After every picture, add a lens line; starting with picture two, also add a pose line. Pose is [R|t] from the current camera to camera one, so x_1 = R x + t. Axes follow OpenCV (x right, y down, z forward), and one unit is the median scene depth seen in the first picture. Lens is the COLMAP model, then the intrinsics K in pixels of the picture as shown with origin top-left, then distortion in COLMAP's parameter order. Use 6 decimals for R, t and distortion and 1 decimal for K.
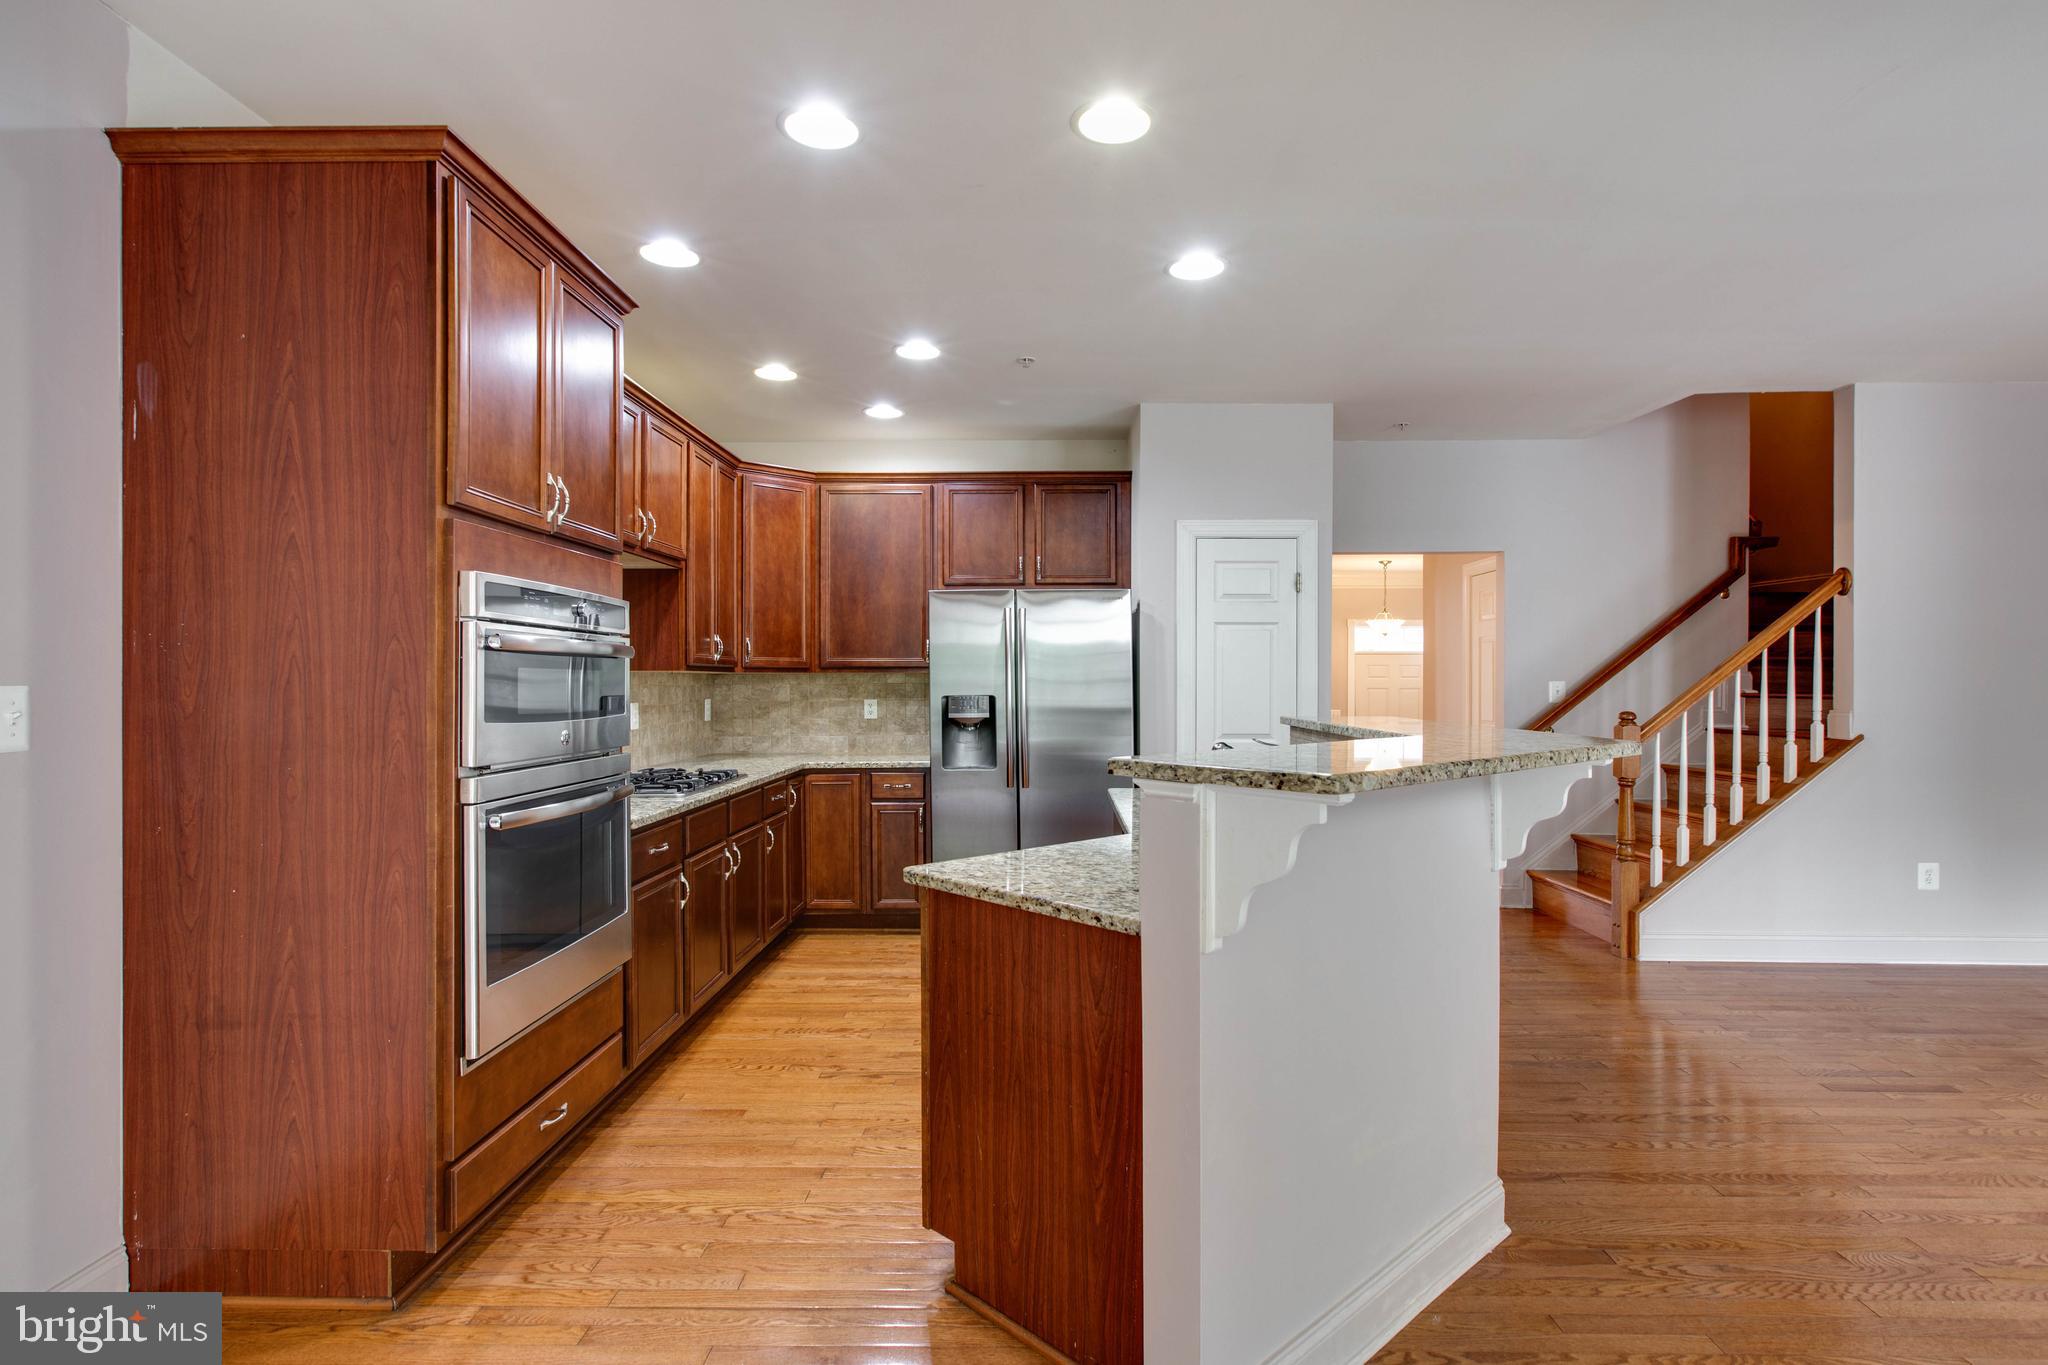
lens RADIAL K [[911.1, 0, 1049.2], [0, 911.1, 684.0], [0, 0, 1]] dist [-0.014757, 0.000144]
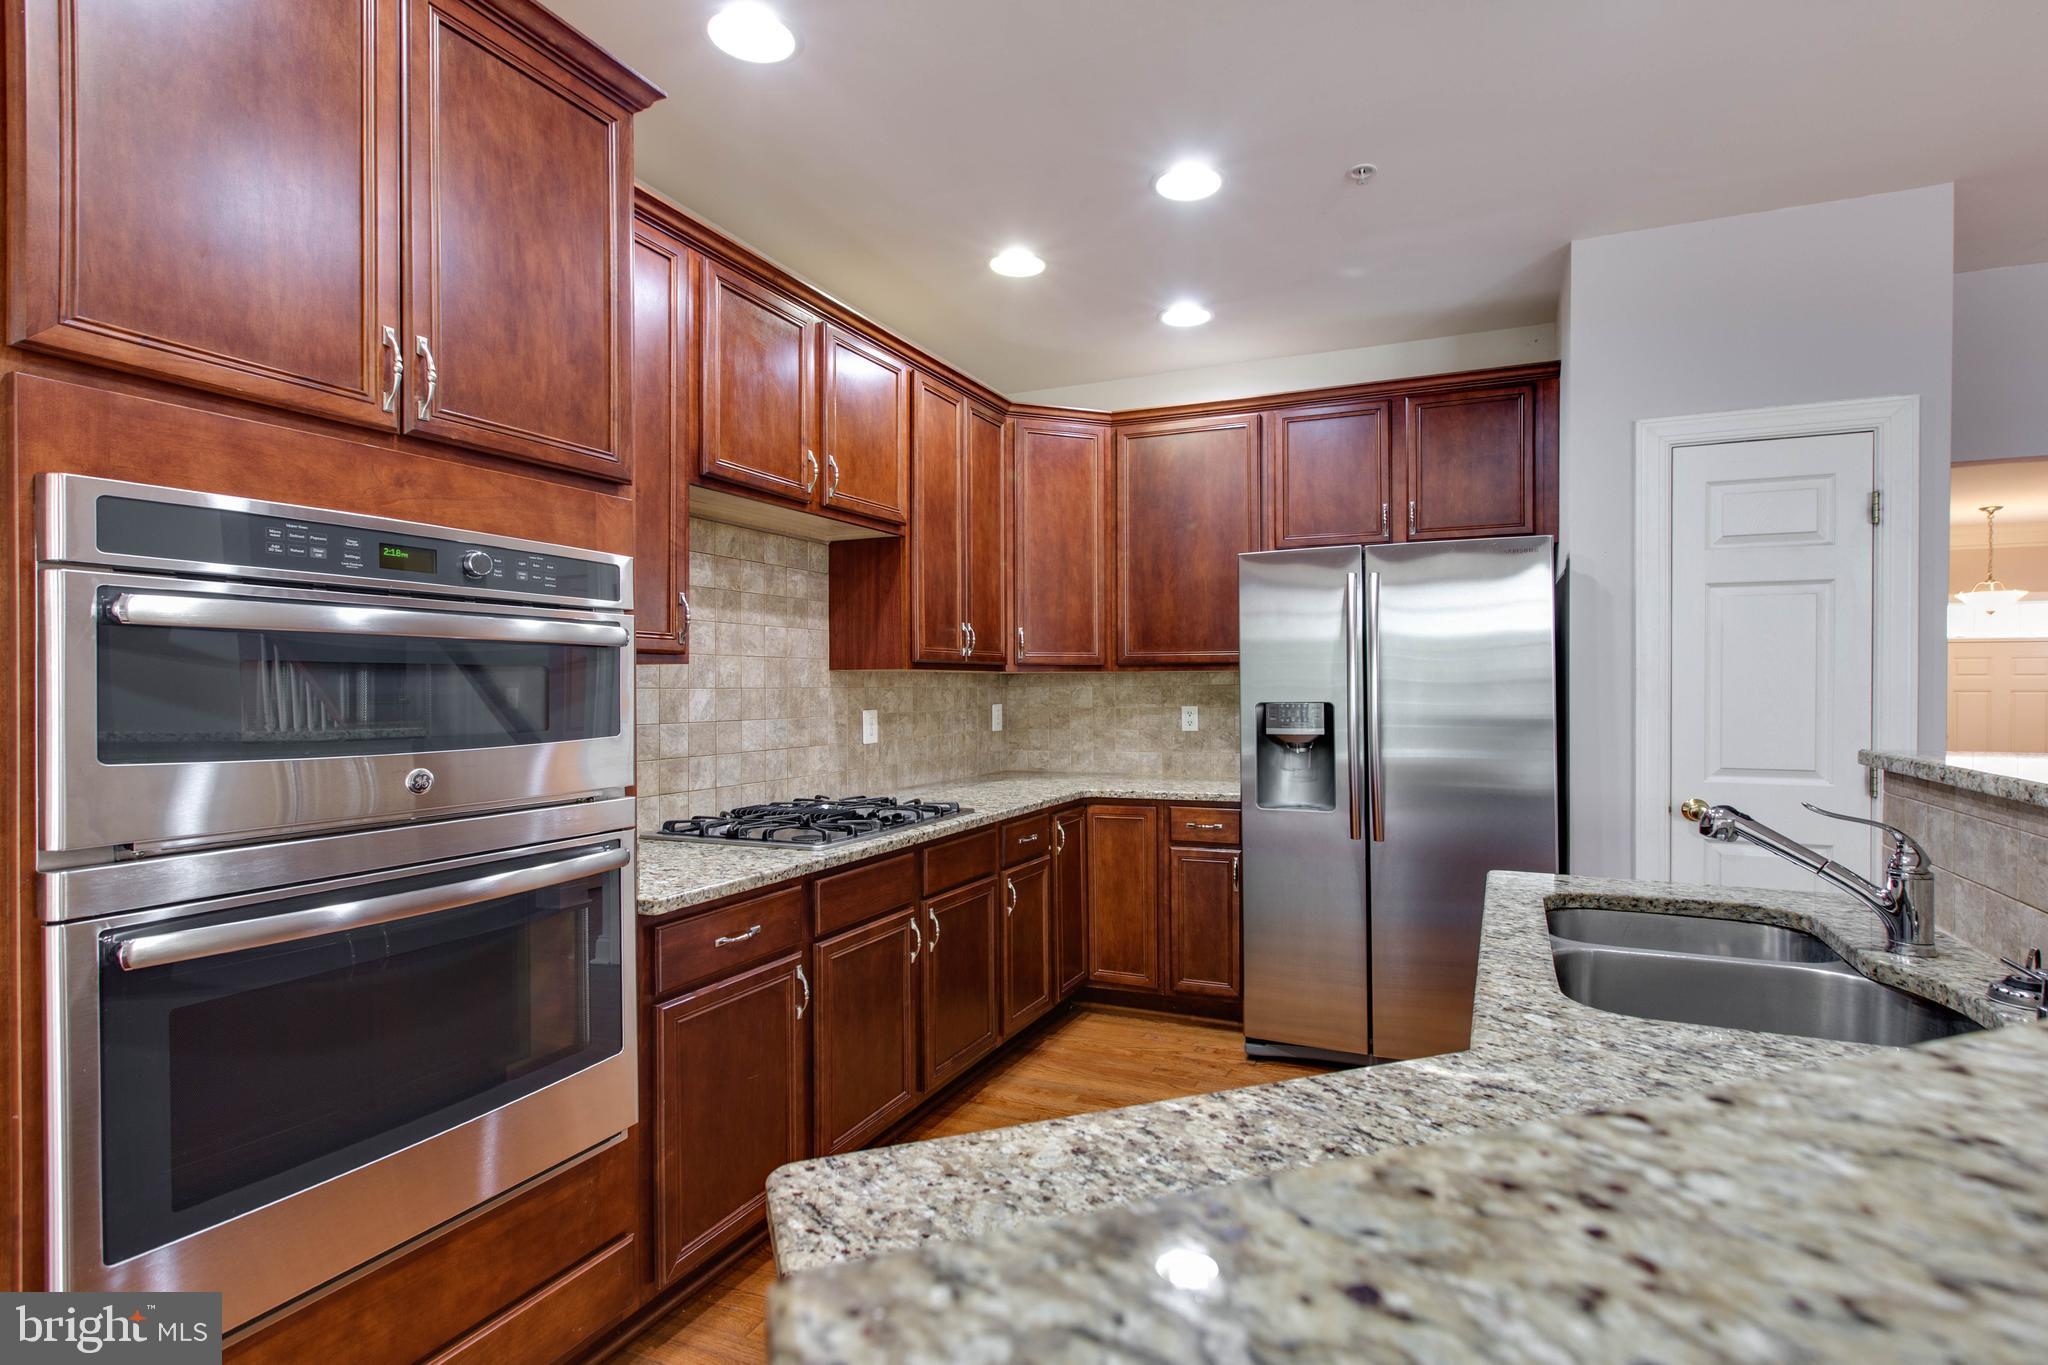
lens RADIAL K [[950.6, 0, 1120.7], [0, 950.6, 688.0], [0, 0, 1]] dist [0.002324, 0.000670]
pose [[0.931363, -0.000498, -0.364092, 0.049411], [0.001692, 0.999994, 0.002959, -0.000911], [0.364089, -0.003372, 0.931358, 0.269051]]
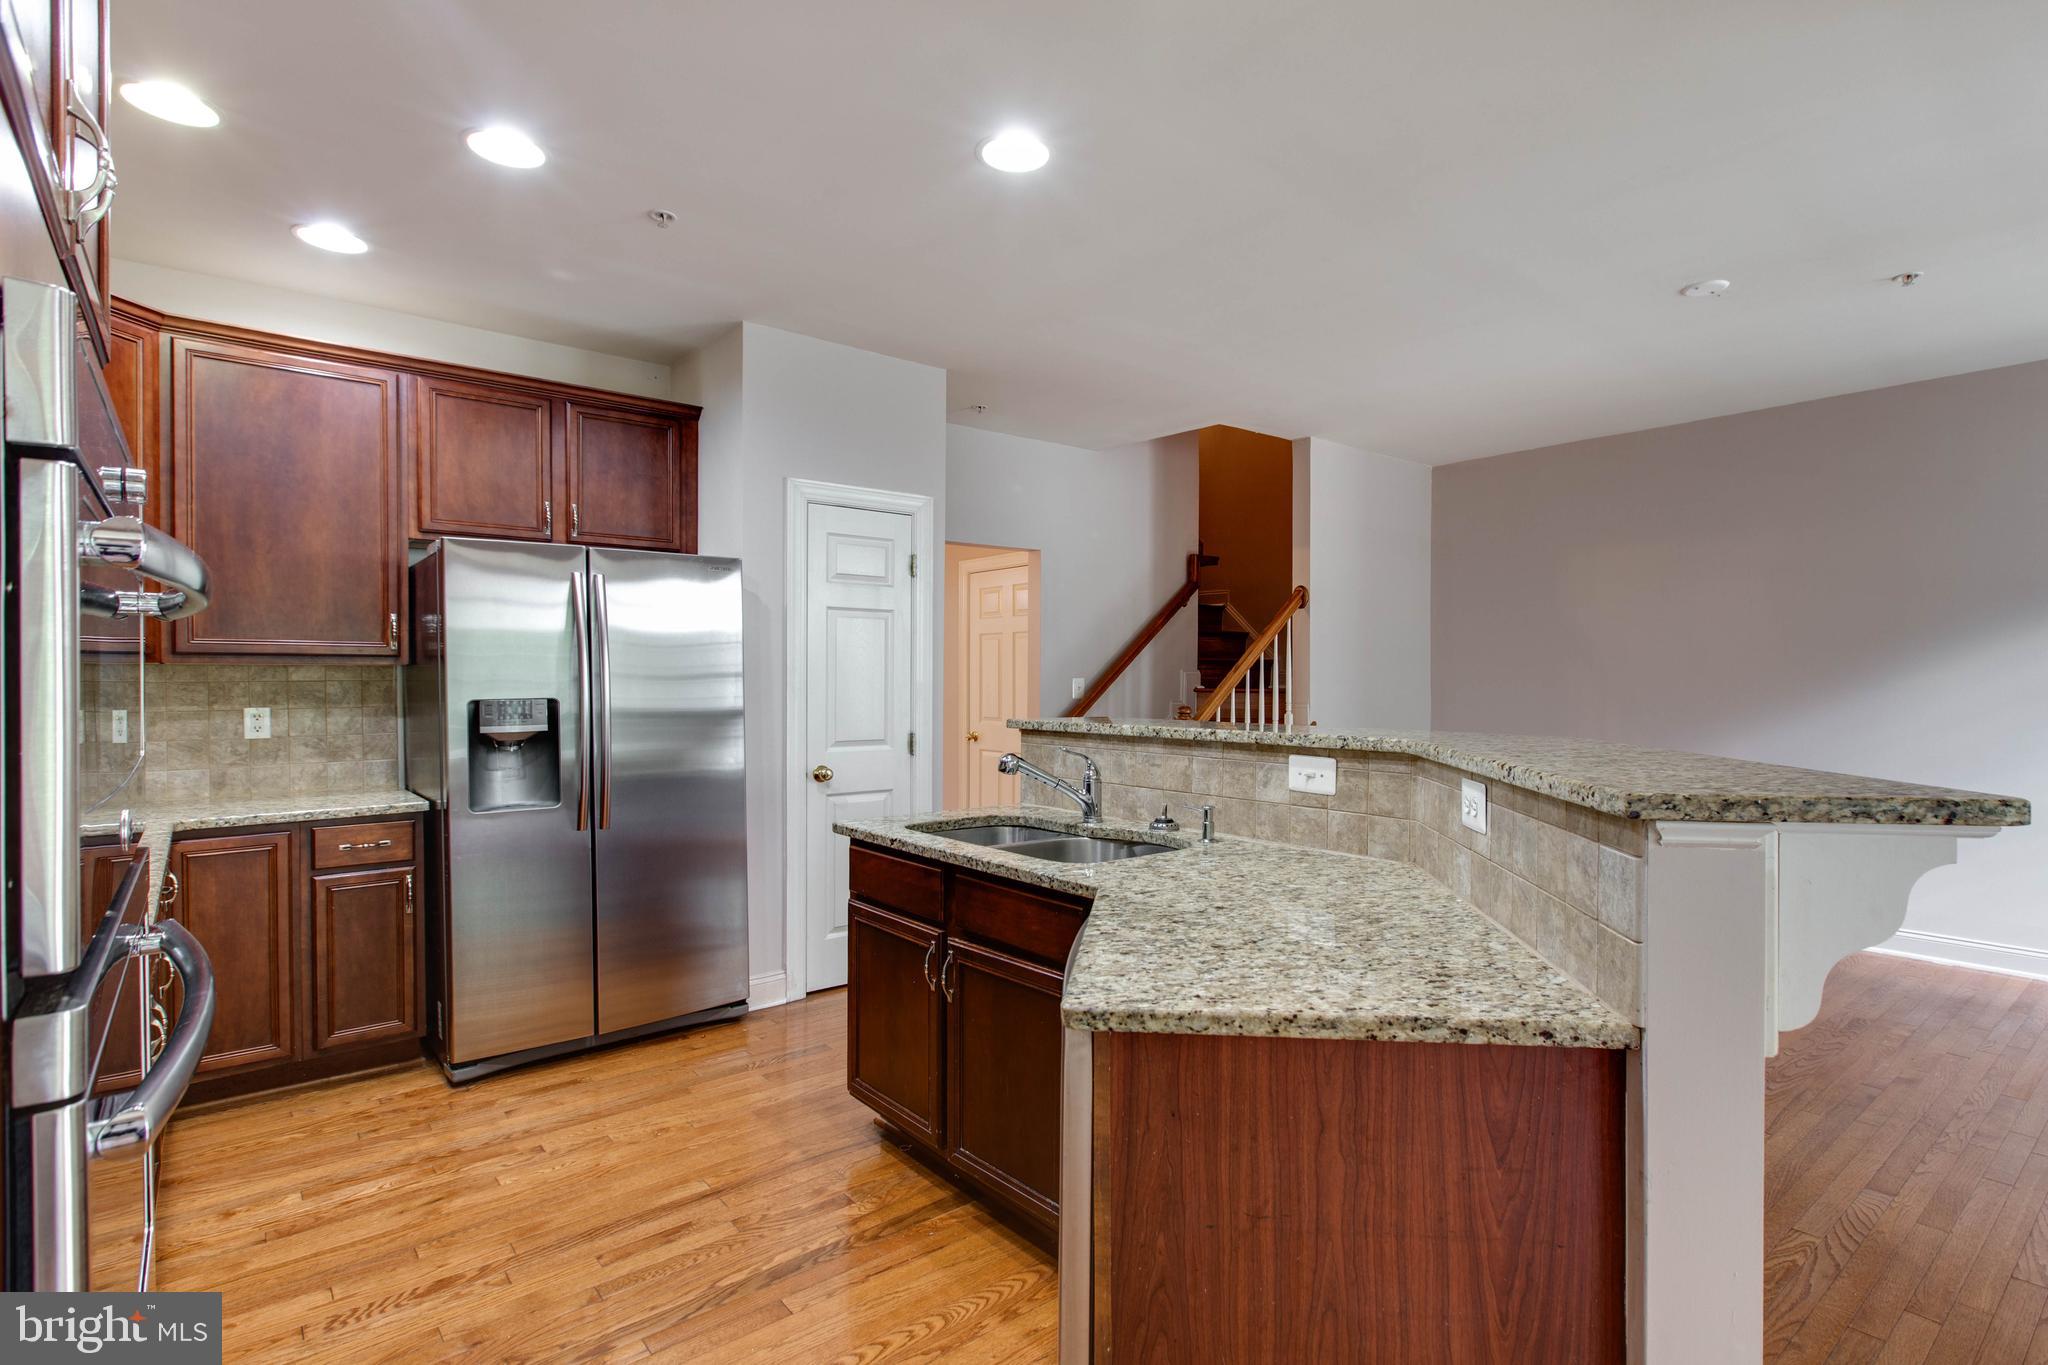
lens RADIAL K [[956.3, 0, 994.2], [0, 956.3, 686.6], [0, 0, 1]] dist [0.000121, -0.000110]
pose [[0.798015, -0.003871, 0.602626, -0.220207], [0.000471, 0.999983, 0.005799, -0.000549], [-0.602638, -0.004344, 0.798003, 0.217583]]
